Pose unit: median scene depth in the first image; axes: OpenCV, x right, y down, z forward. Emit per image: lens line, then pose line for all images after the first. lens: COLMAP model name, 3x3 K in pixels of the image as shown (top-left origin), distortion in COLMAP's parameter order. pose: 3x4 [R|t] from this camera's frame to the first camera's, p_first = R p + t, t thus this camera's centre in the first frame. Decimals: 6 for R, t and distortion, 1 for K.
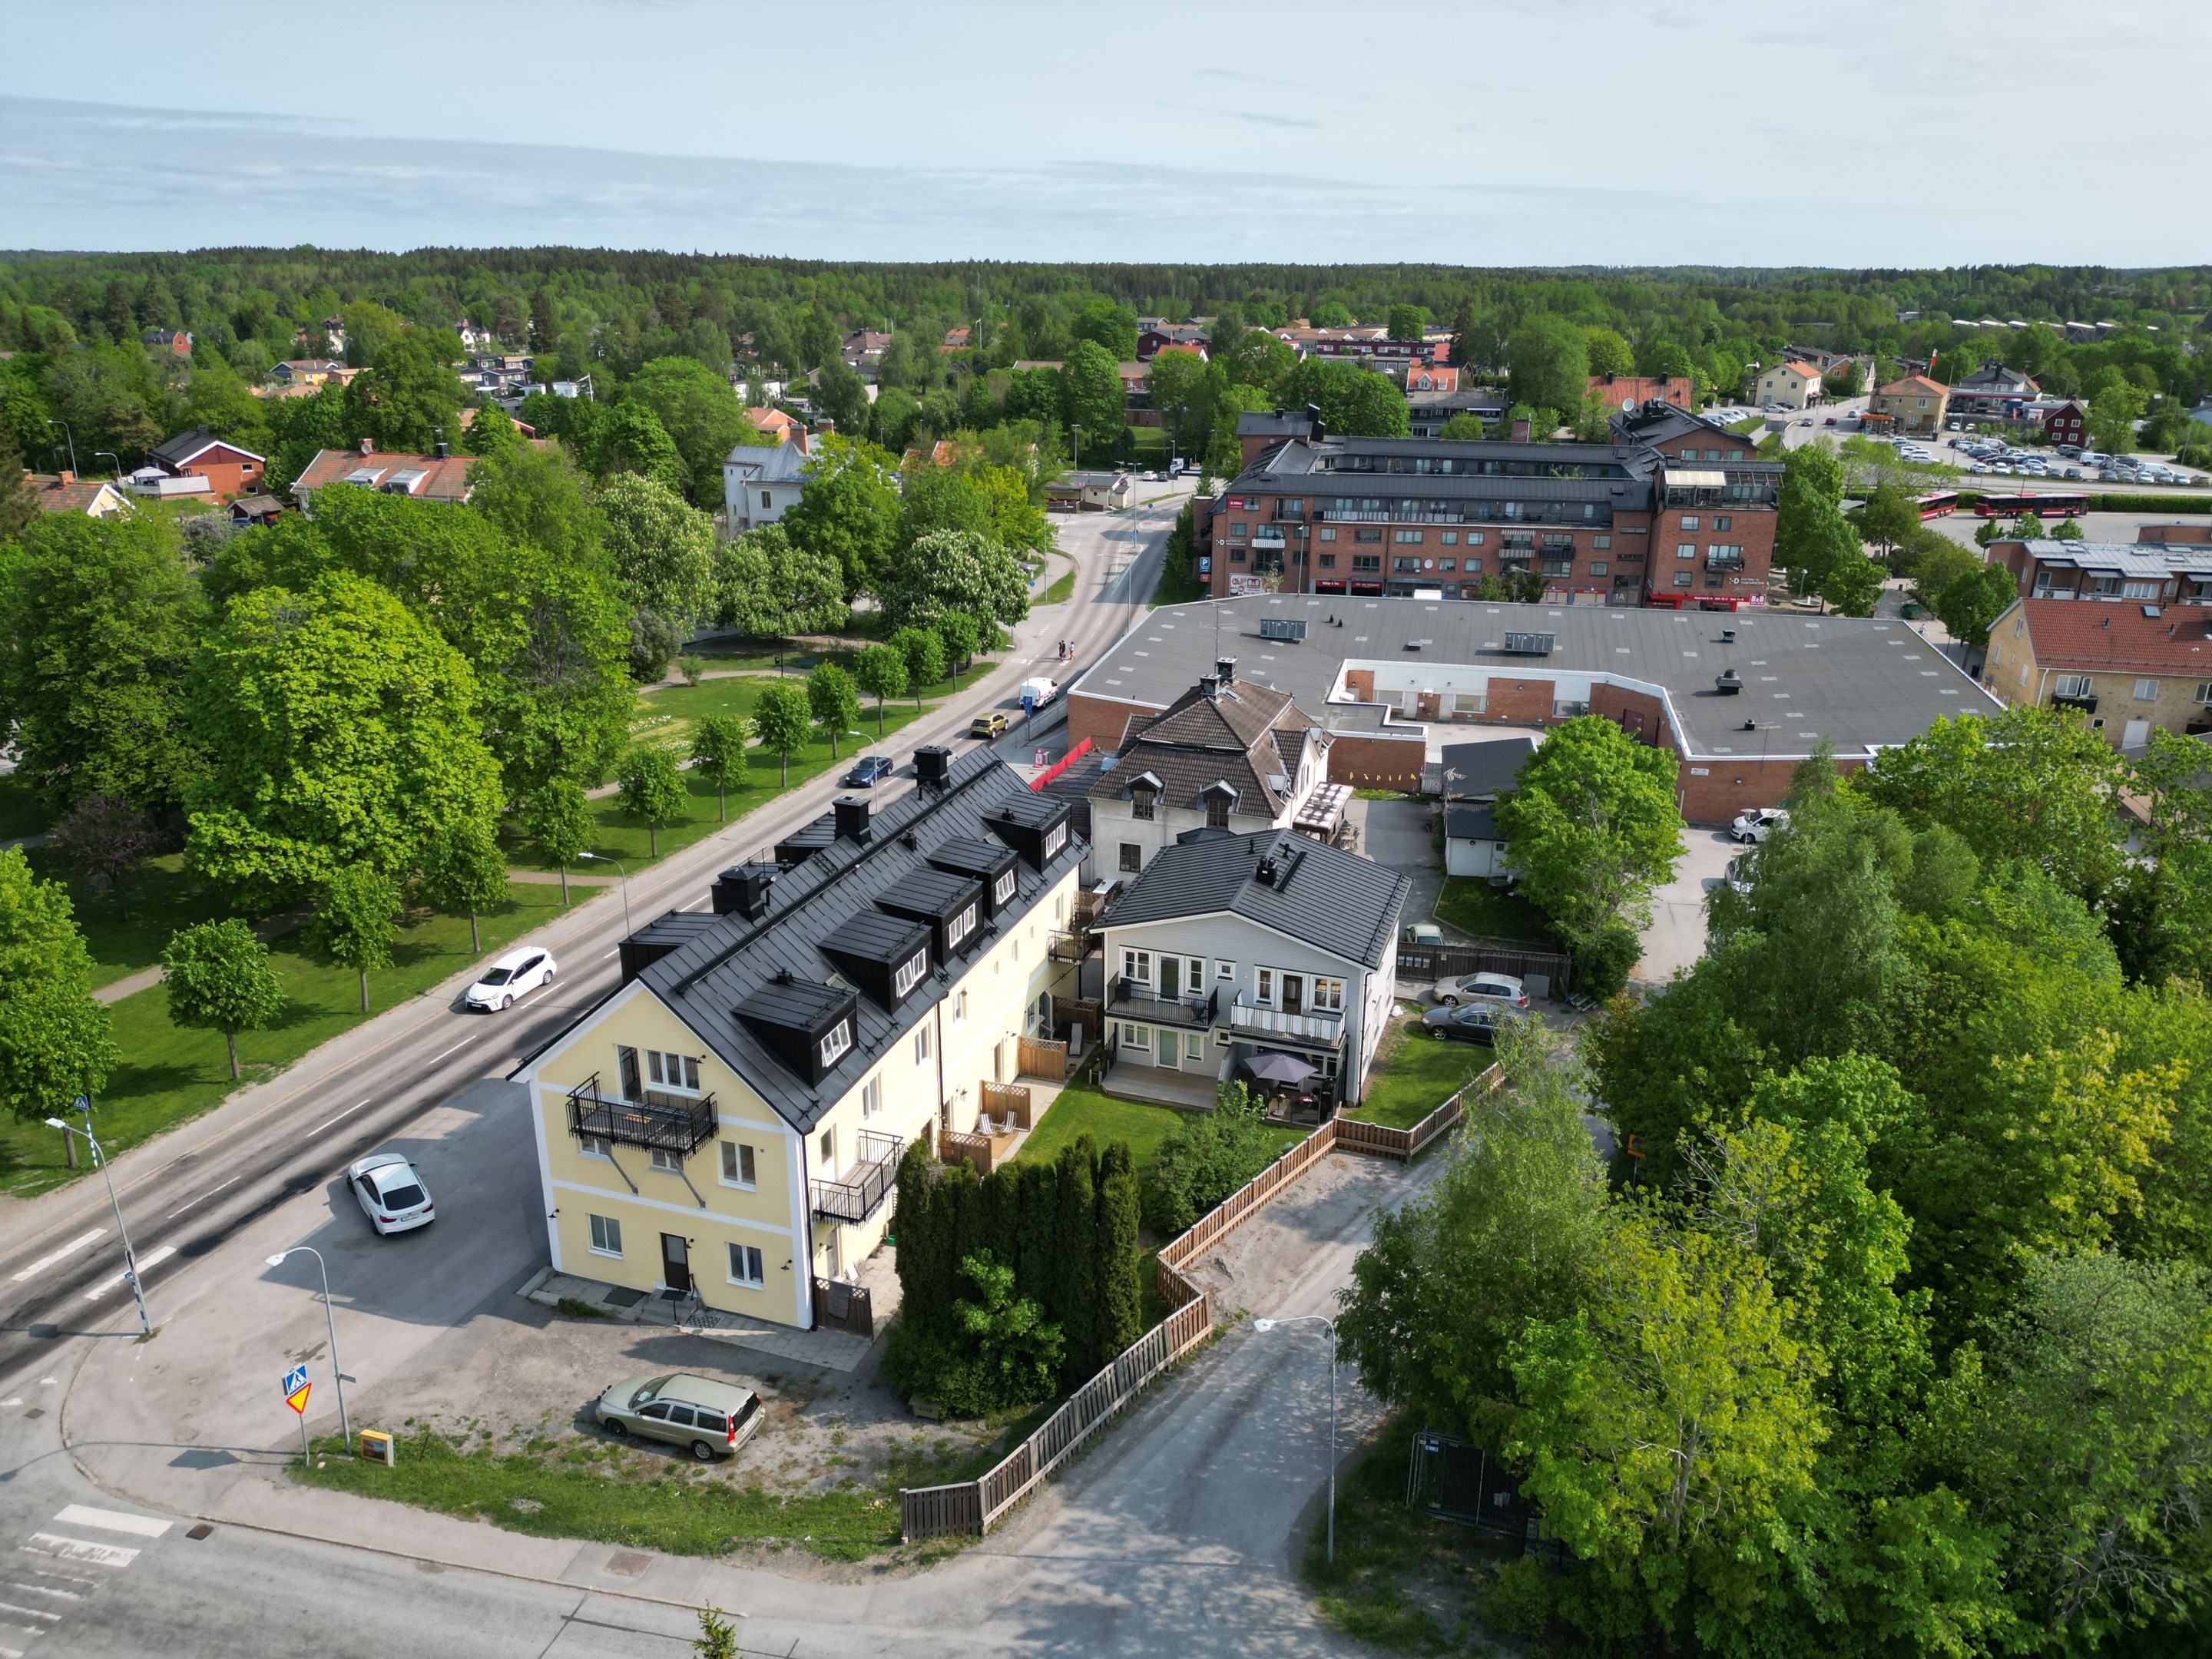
lens RADIAL K [[1535.0, 0, 1106.0], [0, 1535.0, 829.5], [0, 0, 1]] dist [0.066954, -0.059610]
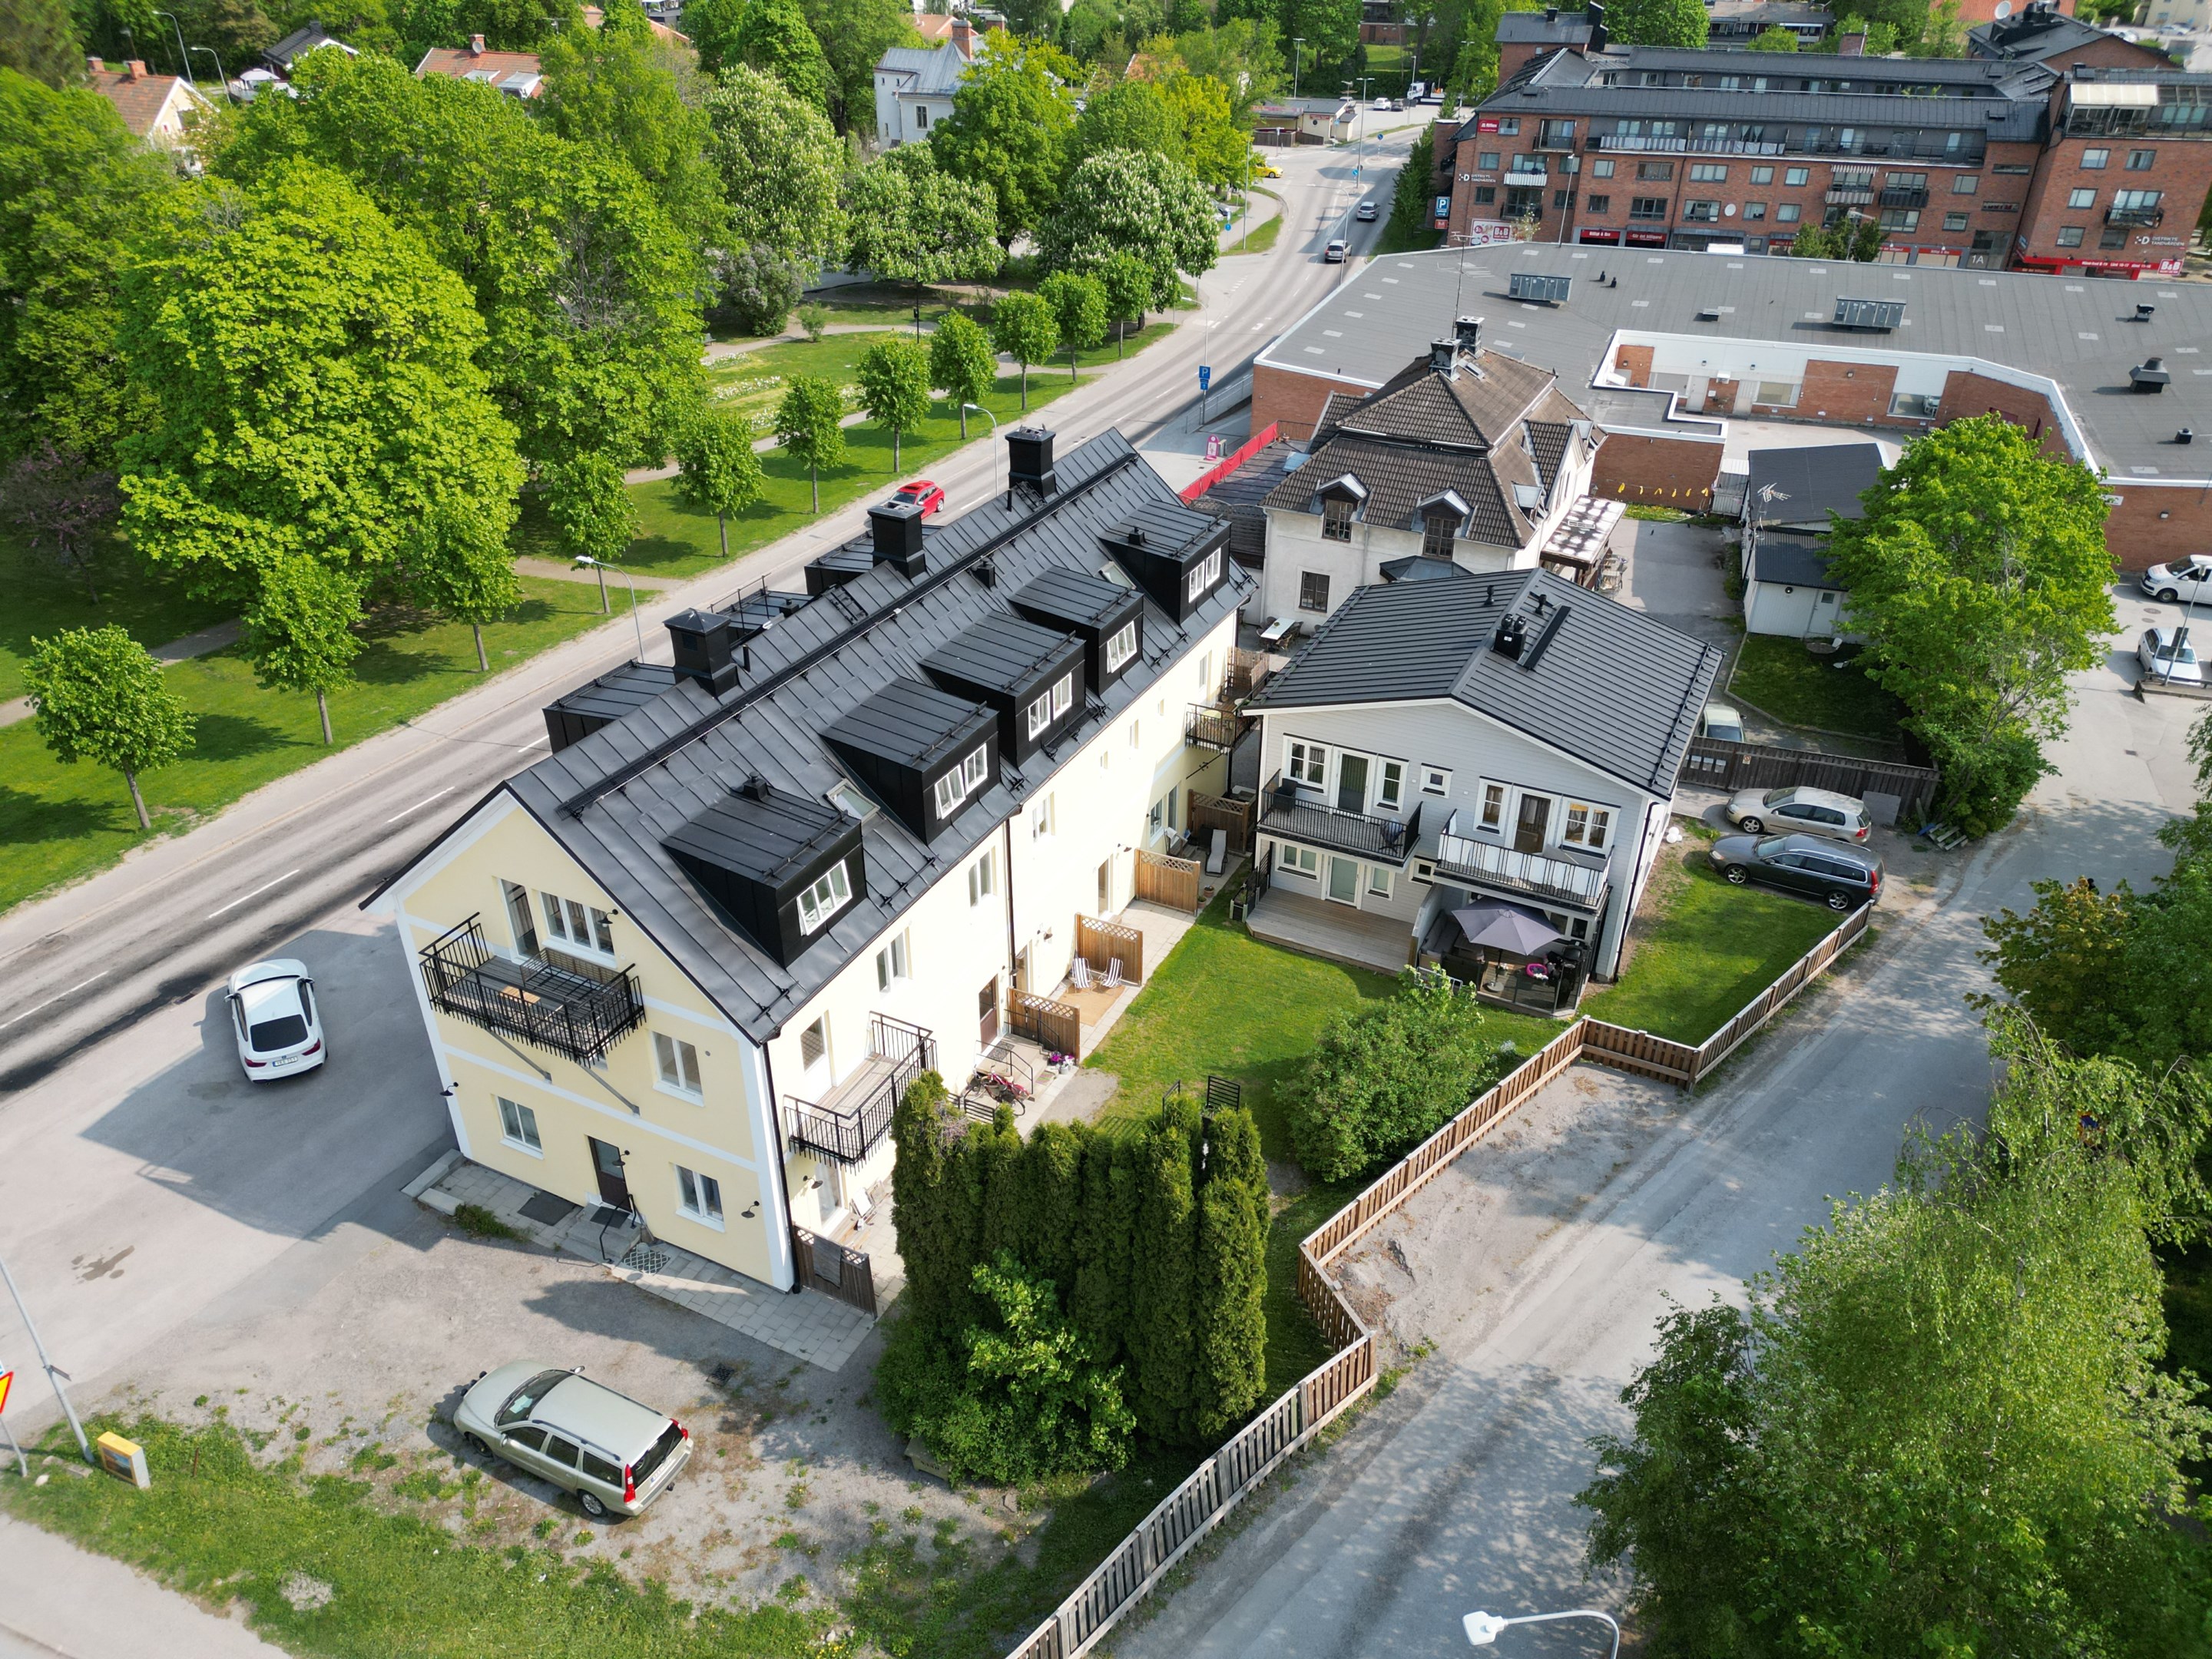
lens RADIAL K [[1535.0, 0, 1106.0], [0, 1535.0, 829.5], [0, 0, 1]] dist [0.066954, -0.059610]
pose [[0.991134, 0.068309, -0.113963, 0.009718], [-0.044282, 0.978509, 0.201394, -0.017479], [0.125271, -0.194562, 0.972858, 0.269283]]
